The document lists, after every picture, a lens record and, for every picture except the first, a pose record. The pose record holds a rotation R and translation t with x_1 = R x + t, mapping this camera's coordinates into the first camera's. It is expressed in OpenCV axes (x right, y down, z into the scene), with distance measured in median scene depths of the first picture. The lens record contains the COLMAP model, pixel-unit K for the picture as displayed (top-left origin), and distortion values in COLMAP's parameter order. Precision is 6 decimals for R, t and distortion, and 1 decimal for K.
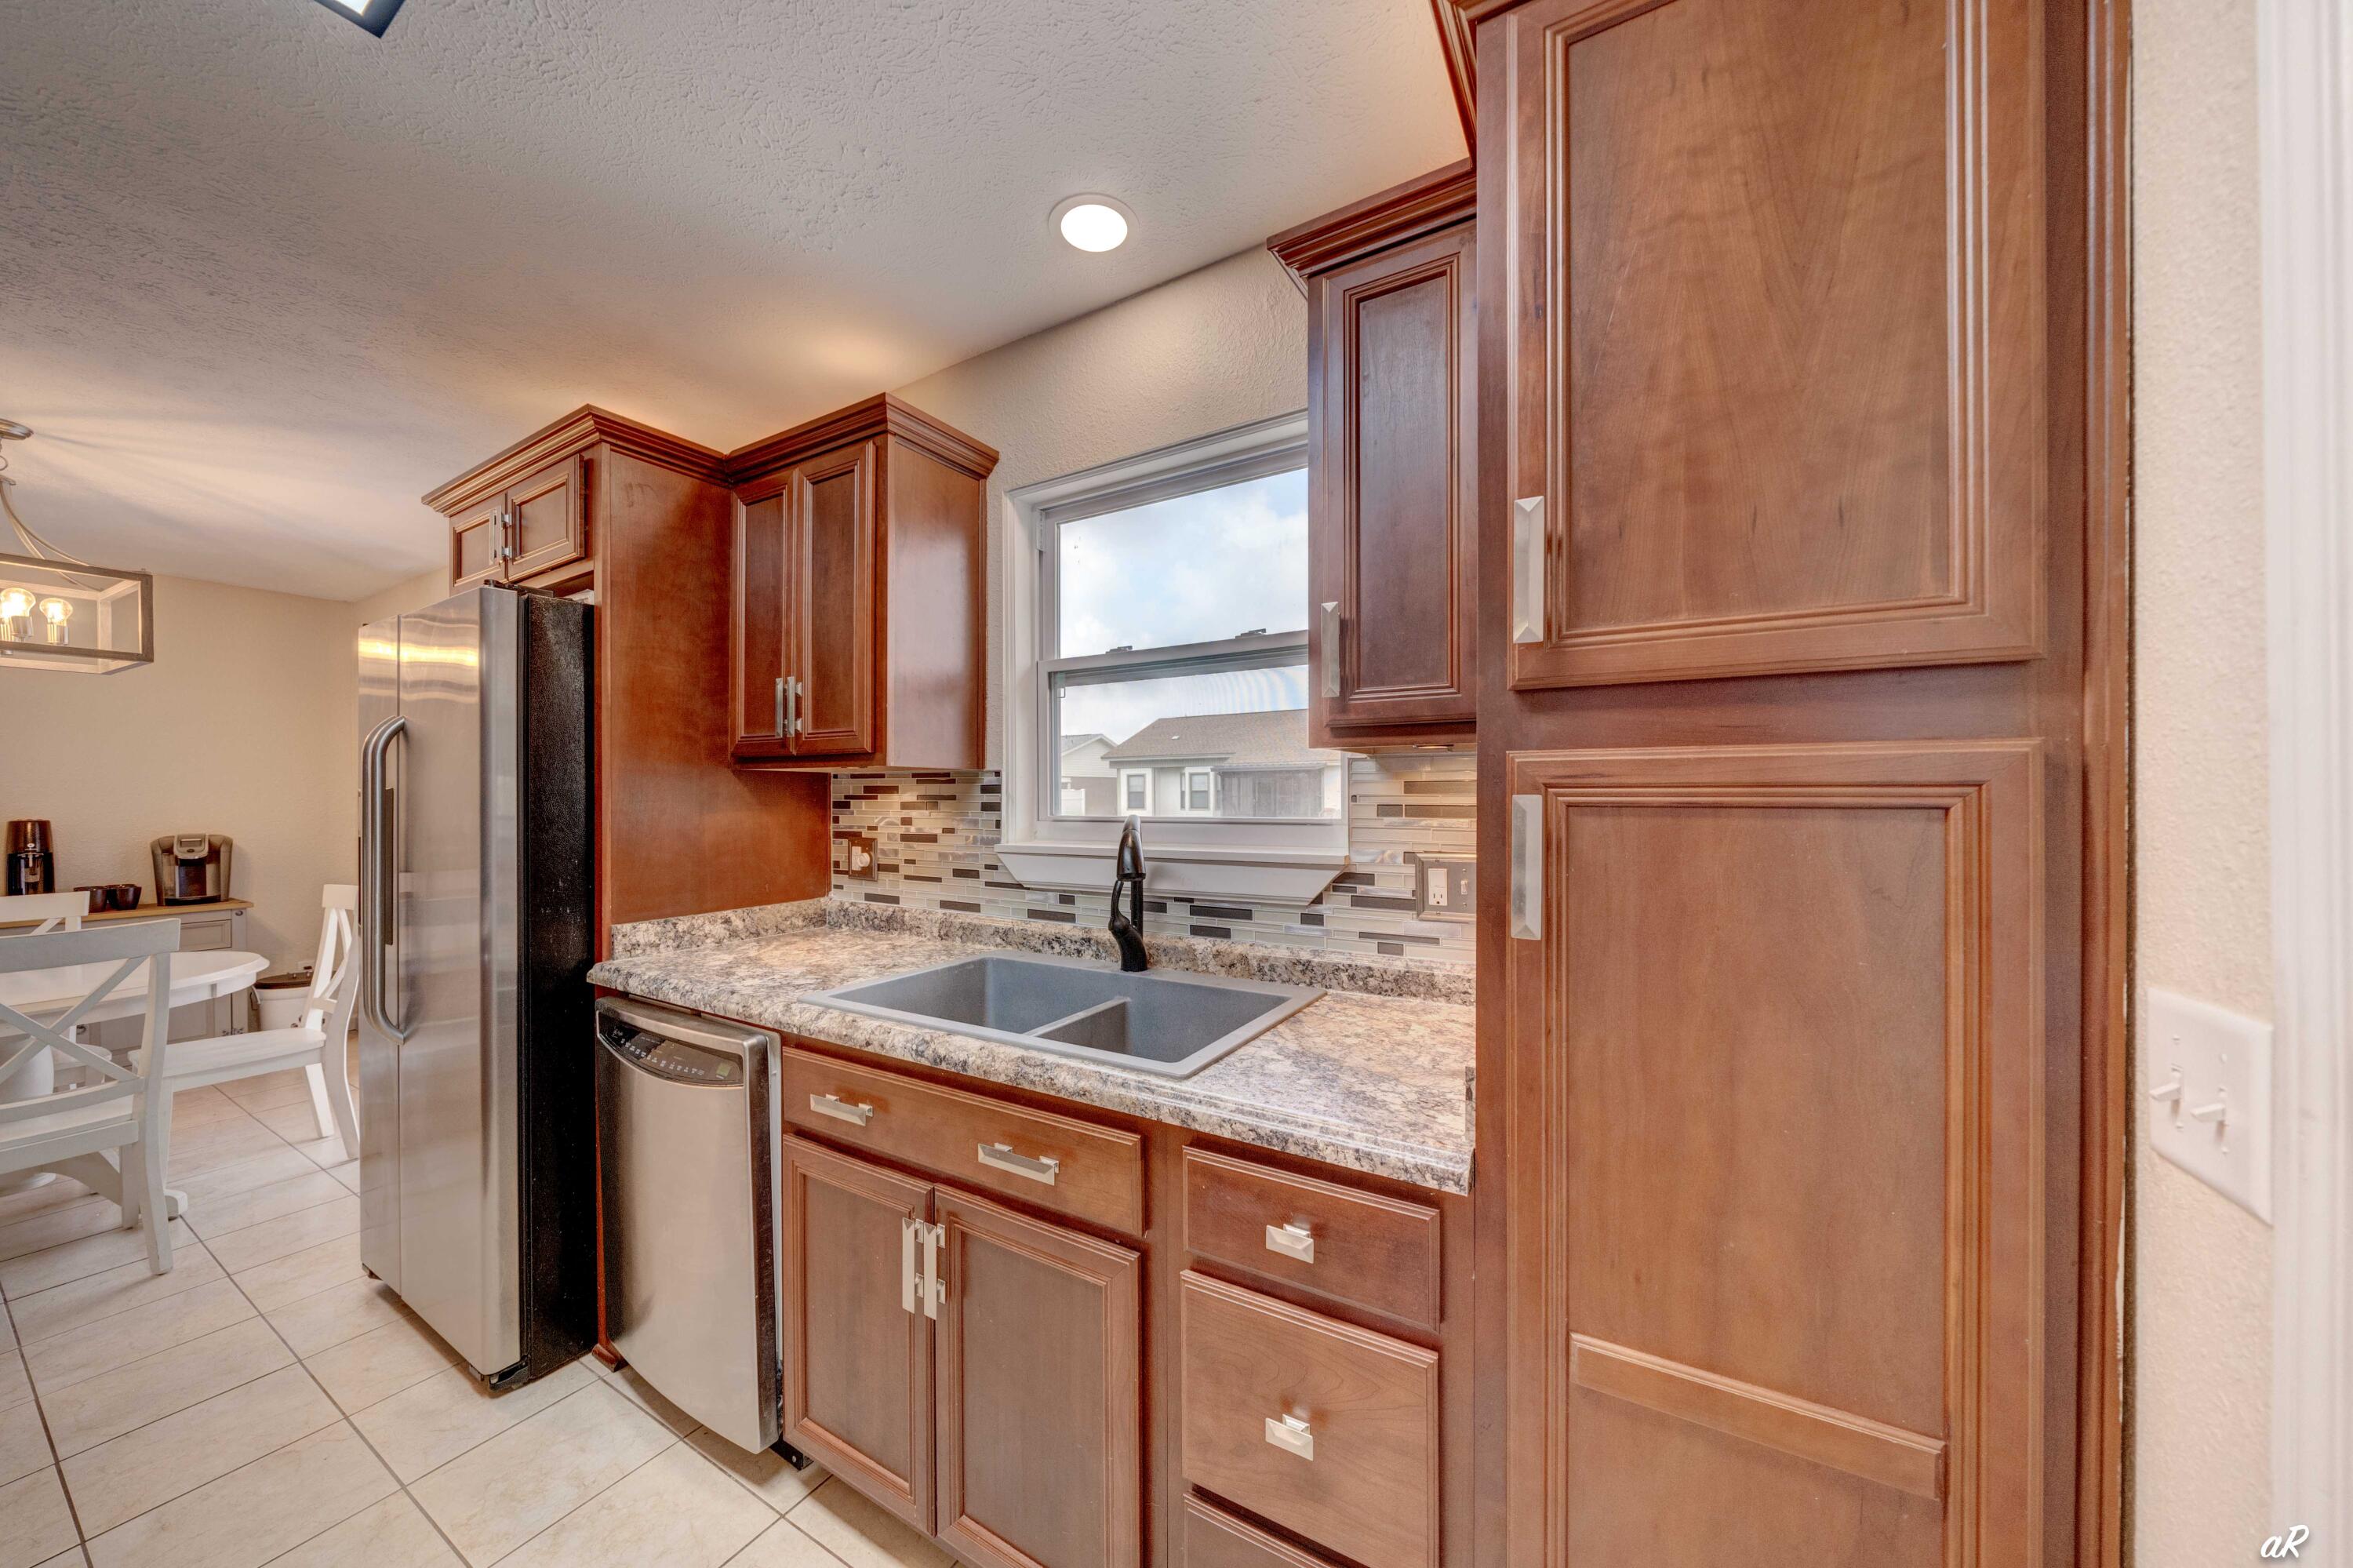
lens RADIAL K [[813.7, 0, 1159.9], [0, 813.7, 796.8], [0, 0, 1]] dist [-0.004702, -0.000613]
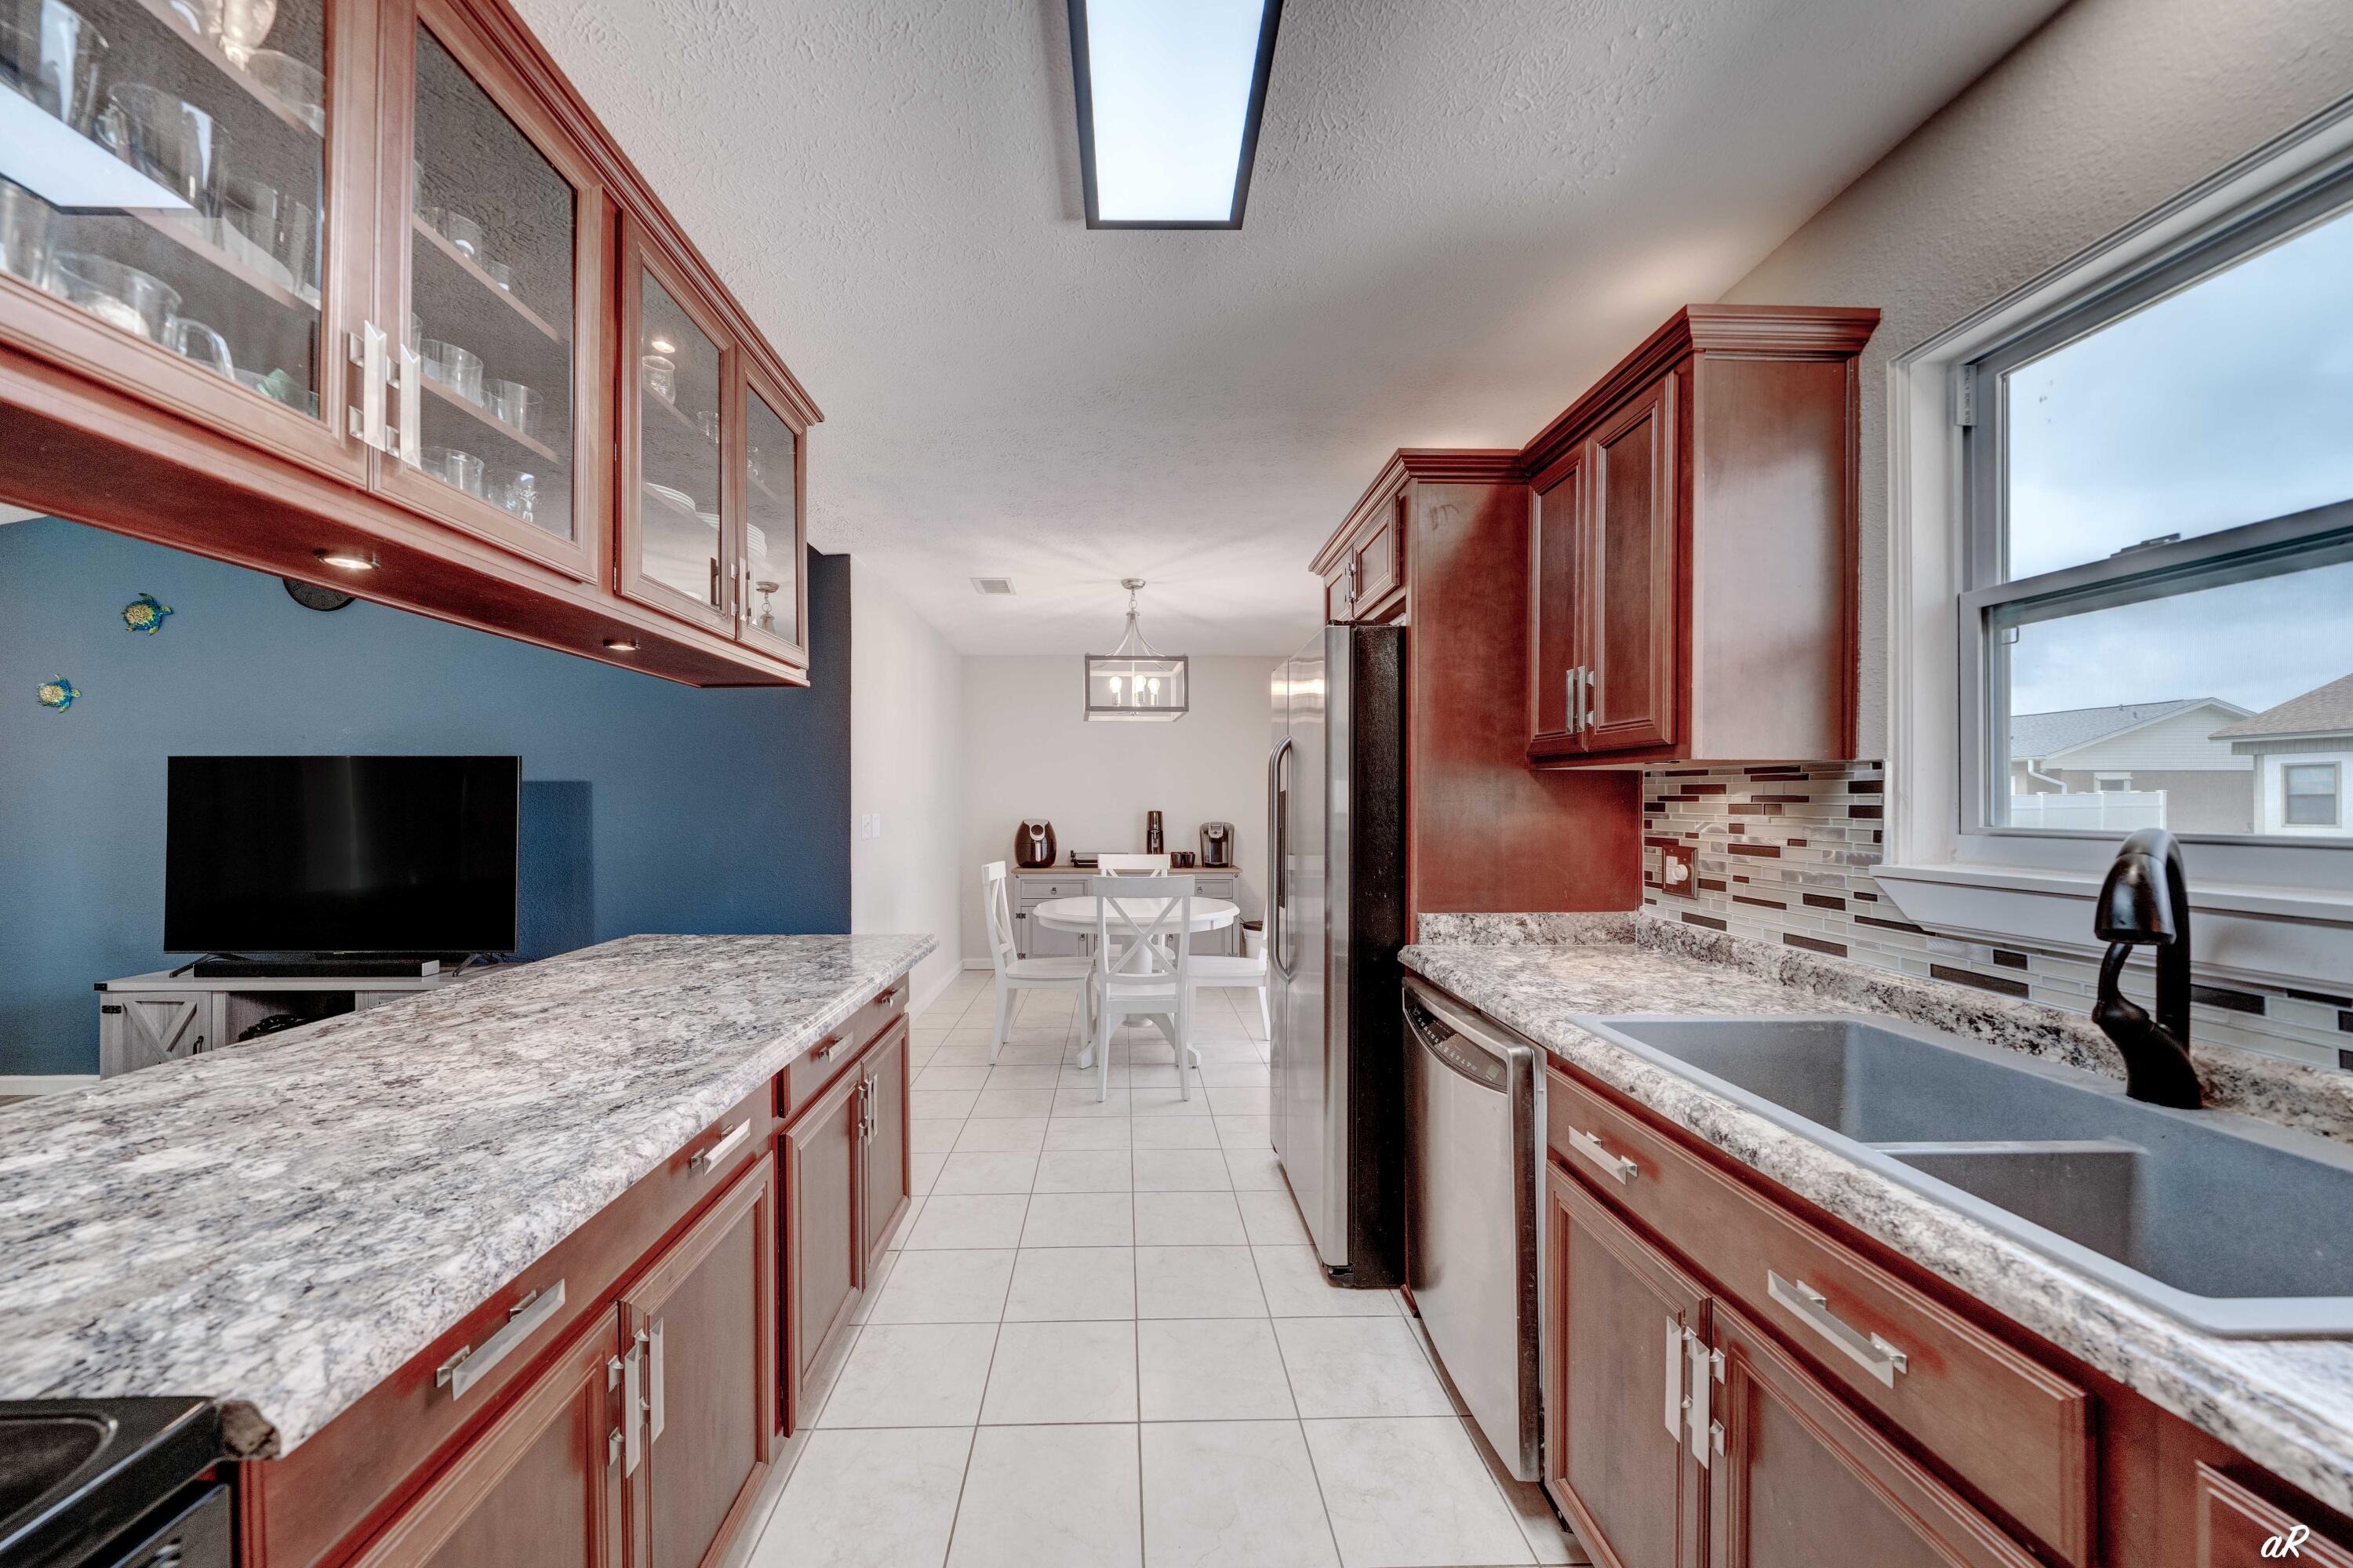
lens RADIAL K [[813.7, 0, 1132.6], [0, 813.7, 801.3], [0, 0, 1]] dist [-0.004702, -0.000613]
pose [[0.530976, 0.005979, -0.847366, 0.056394], [-0.005153, 0.999979, 0.003827, 0.003789], [0.847371, 0.002334, 0.530996, 0.083061]]
